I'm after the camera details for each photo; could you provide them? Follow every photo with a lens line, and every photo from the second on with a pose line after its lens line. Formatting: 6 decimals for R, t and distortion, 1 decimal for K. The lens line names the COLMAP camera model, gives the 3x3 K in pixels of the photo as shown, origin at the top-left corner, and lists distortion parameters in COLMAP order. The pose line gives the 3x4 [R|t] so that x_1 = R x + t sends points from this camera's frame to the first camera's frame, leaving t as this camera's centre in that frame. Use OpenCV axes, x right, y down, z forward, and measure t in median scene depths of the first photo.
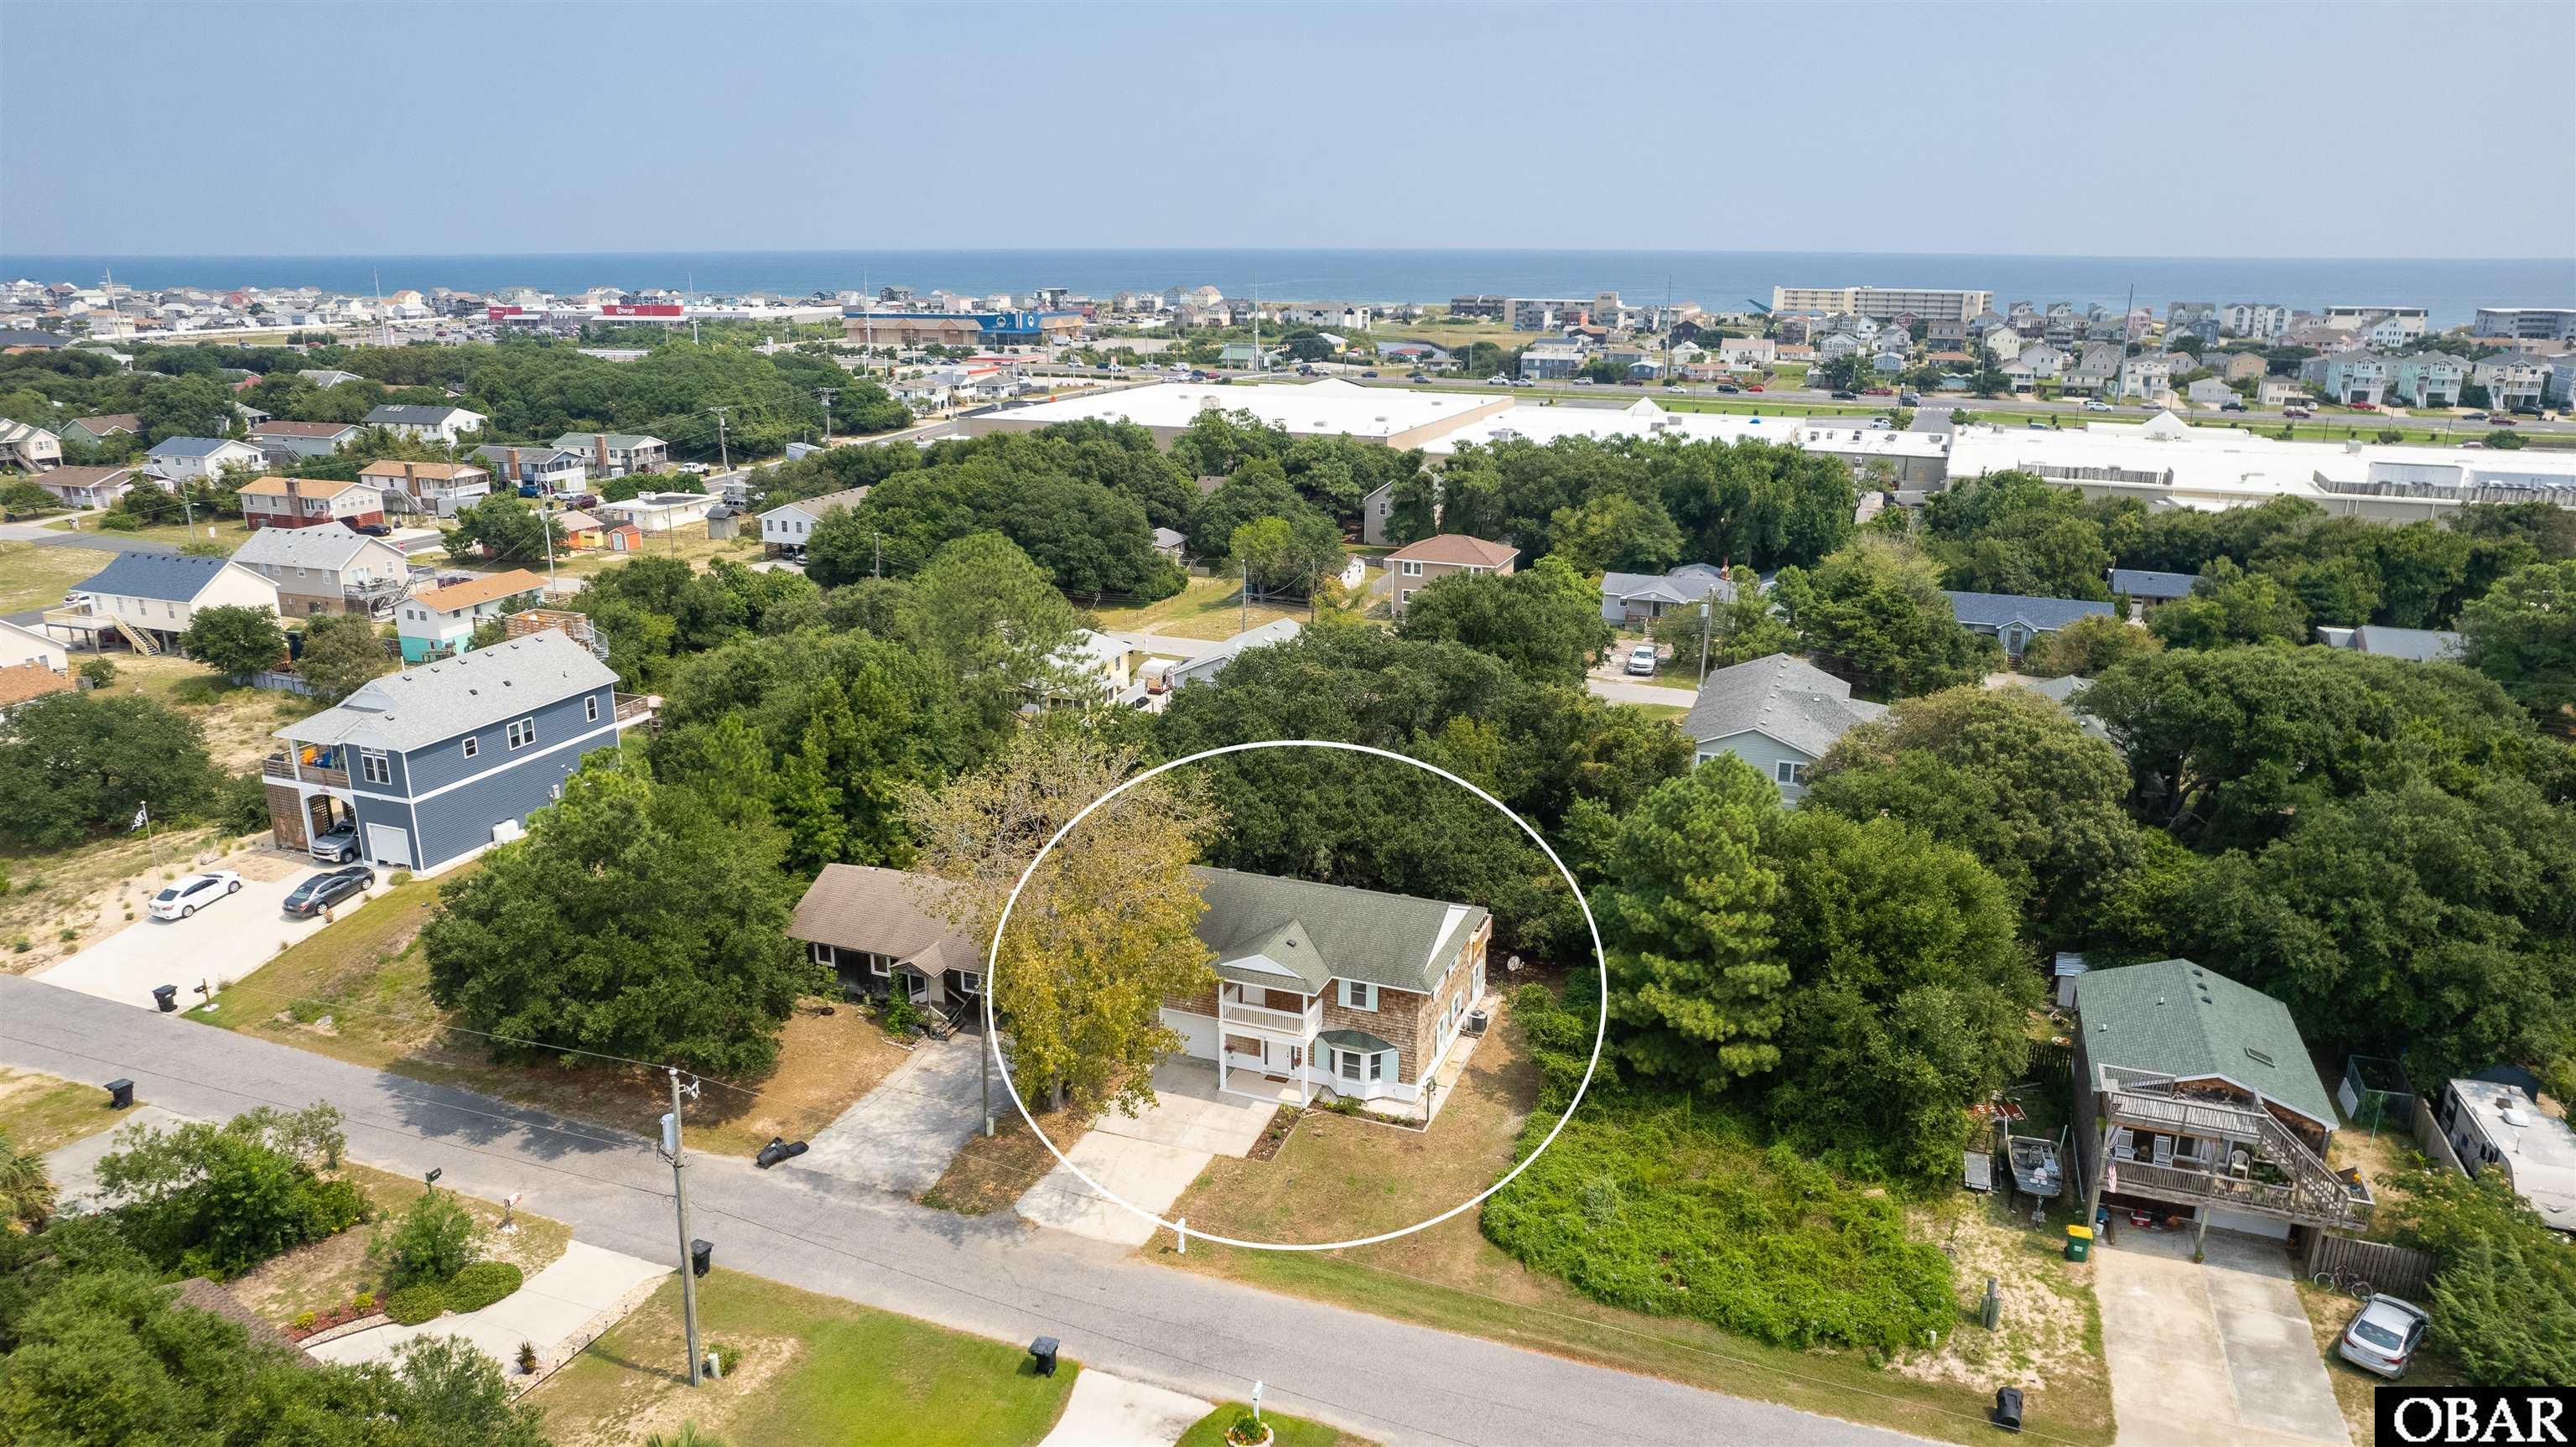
lens RADIAL K [[1630.0, 0, 1292.9], [0, 1630.0, 717.8], [0, 0, 1]] dist [-0.049361, 0.035912]
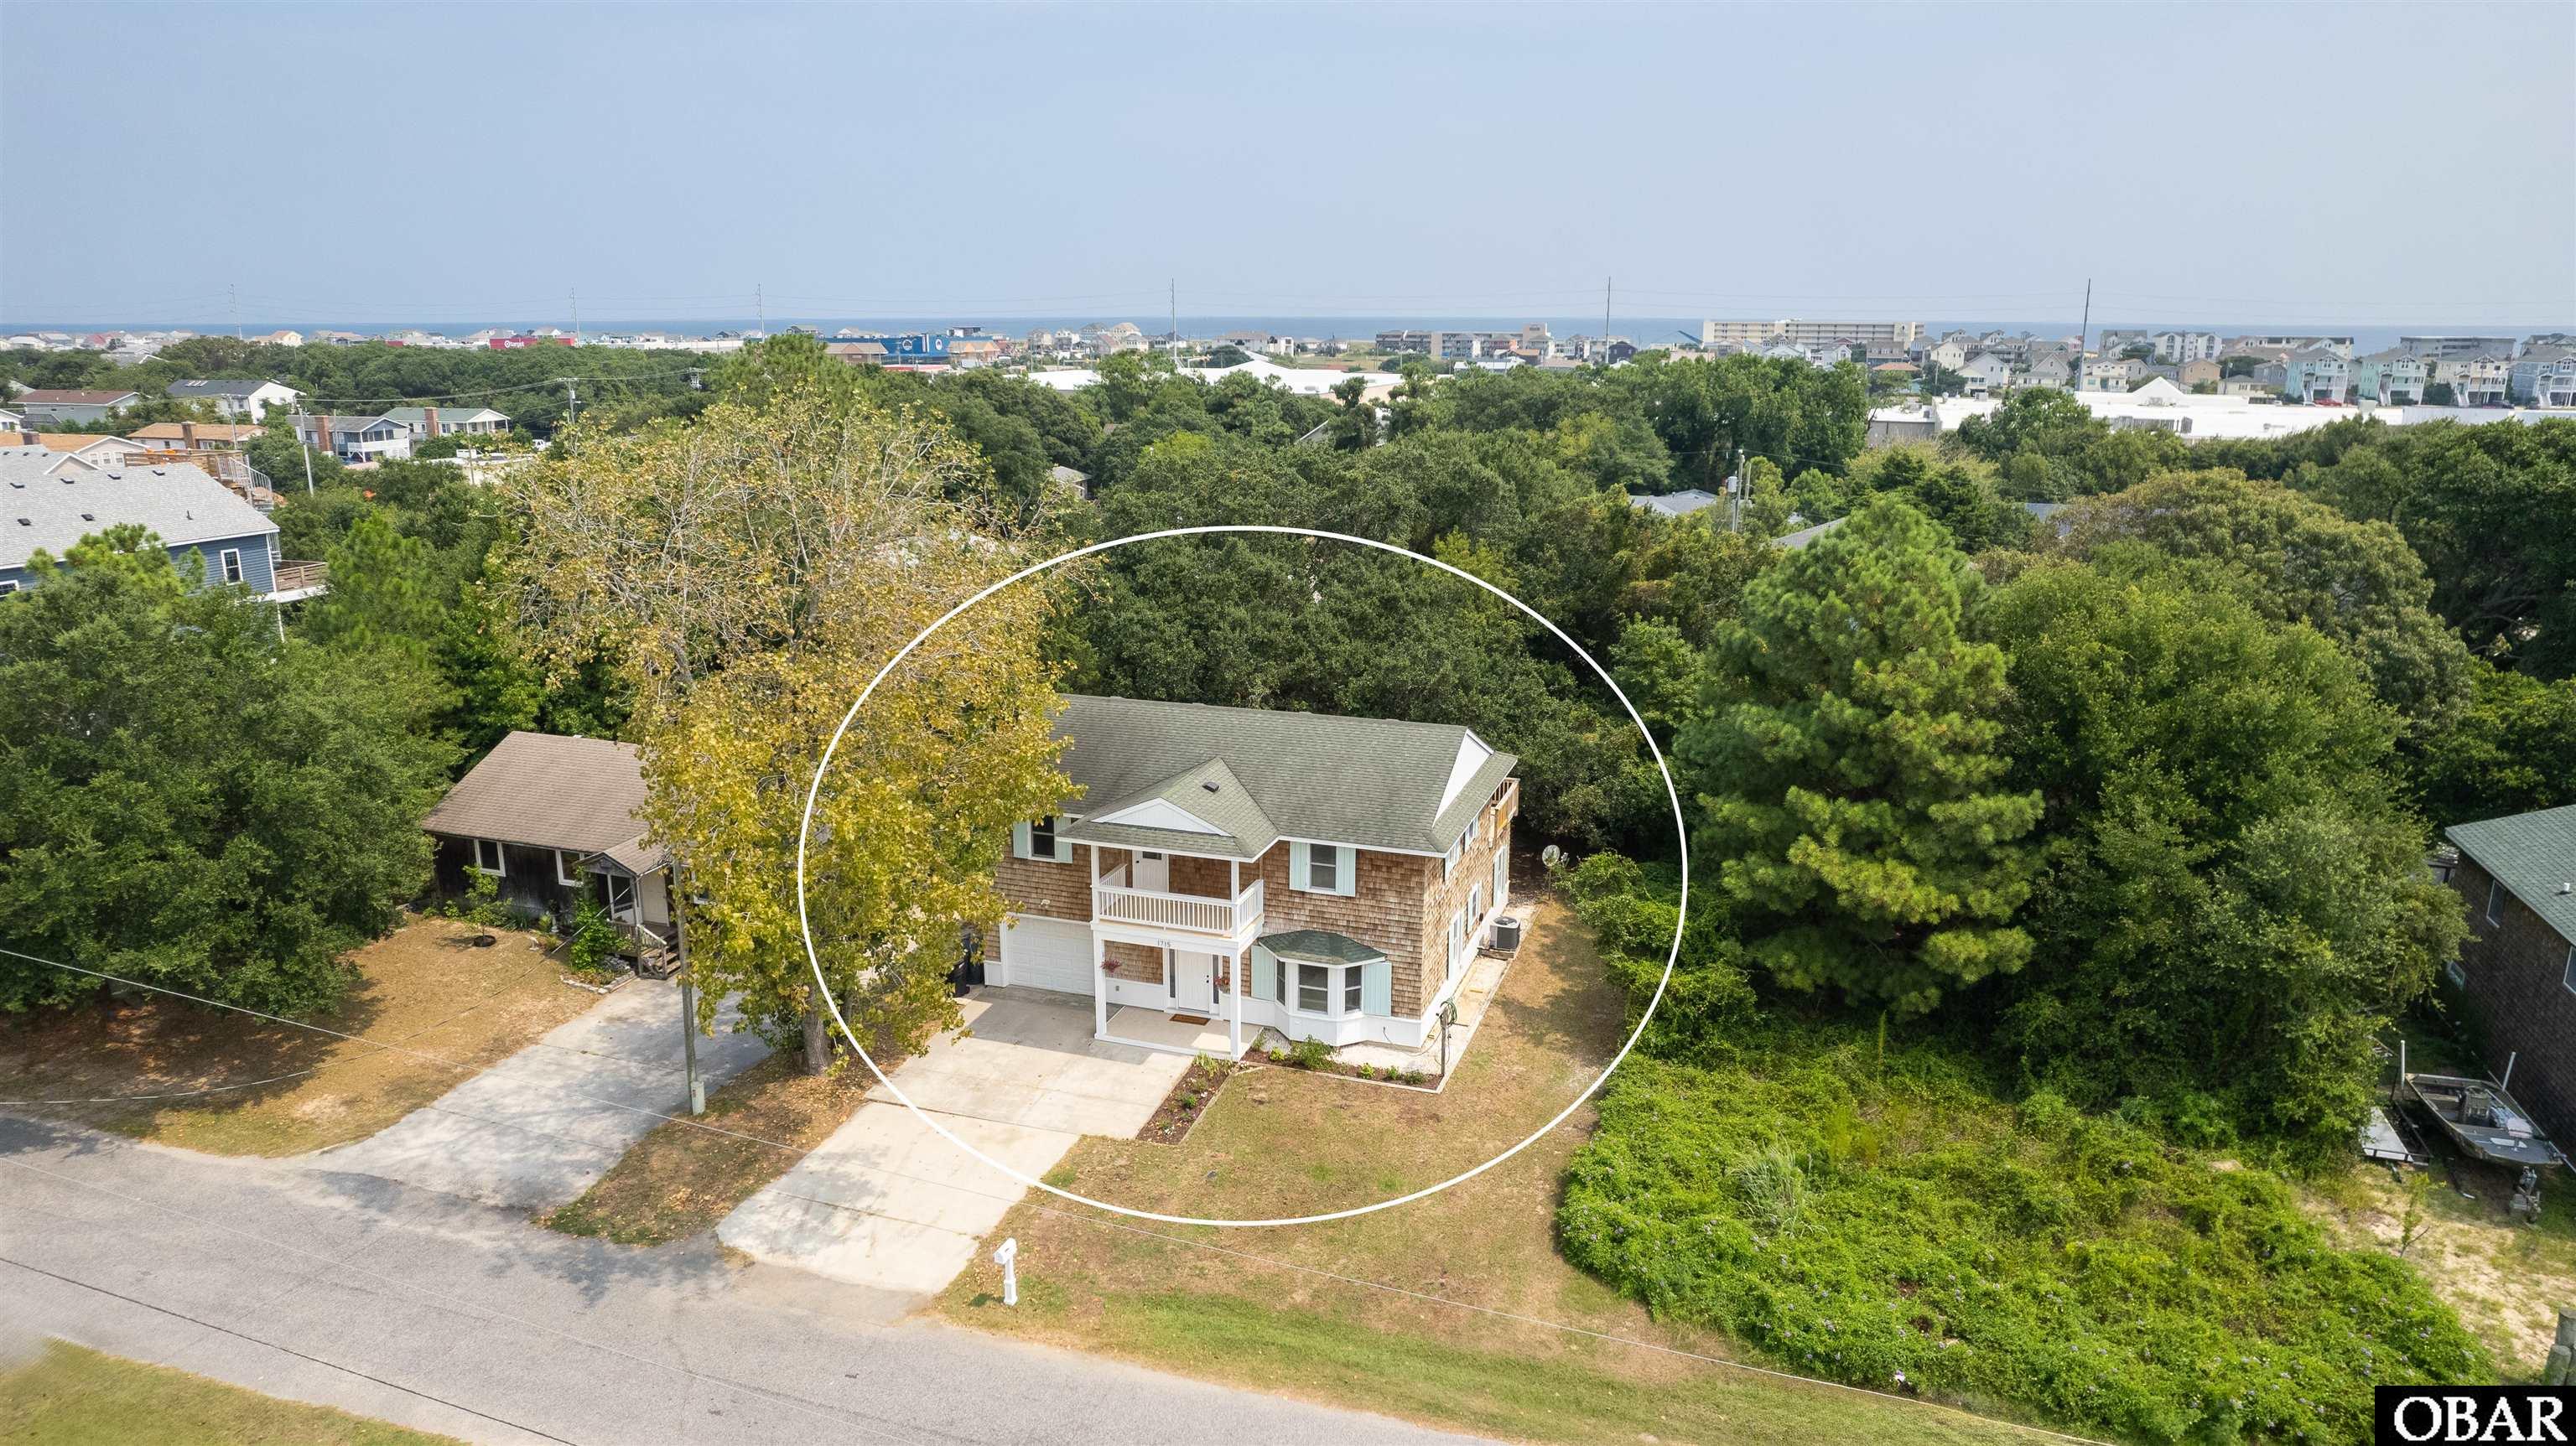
lens RADIAL K [[1629.9, 0, 1283.5], [0, 1629.9, 721.4], [0, 0, 1]] dist [-0.049361, 0.035912]
pose [[0.999138, -0.013190, 0.039363, 0.002510], [0.014741, 0.999115, -0.039387, 0.137179], [-0.038809, 0.039933, 0.998448, 0.389908]]
